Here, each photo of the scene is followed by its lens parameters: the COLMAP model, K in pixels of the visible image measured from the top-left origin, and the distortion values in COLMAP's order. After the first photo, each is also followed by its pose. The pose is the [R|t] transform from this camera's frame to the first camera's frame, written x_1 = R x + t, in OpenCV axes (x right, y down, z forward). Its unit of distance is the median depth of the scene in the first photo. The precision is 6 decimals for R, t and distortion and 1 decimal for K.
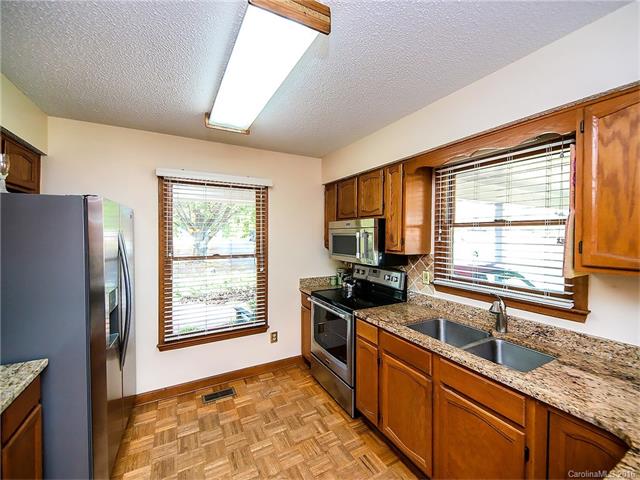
lens RADIAL K [[261.2, 0, 318.4], [0, 261.2, 237.8], [0, 0, 1]] dist [0.003931, 0.000029]
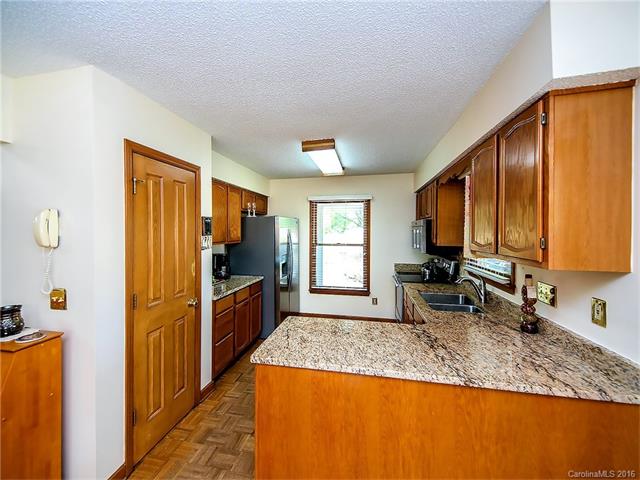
lens RADIAL K [[261.2, 0, 317.1], [0, 261.2, 235.0], [0, 0, 1]] dist [0.003931, 0.000029]
pose [[0.766634, 0.006676, -0.642050, 0.576892], [-0.007279, 0.999972, 0.001707, 0.008413], [0.642044, 0.003365, 0.766661, -0.371392]]
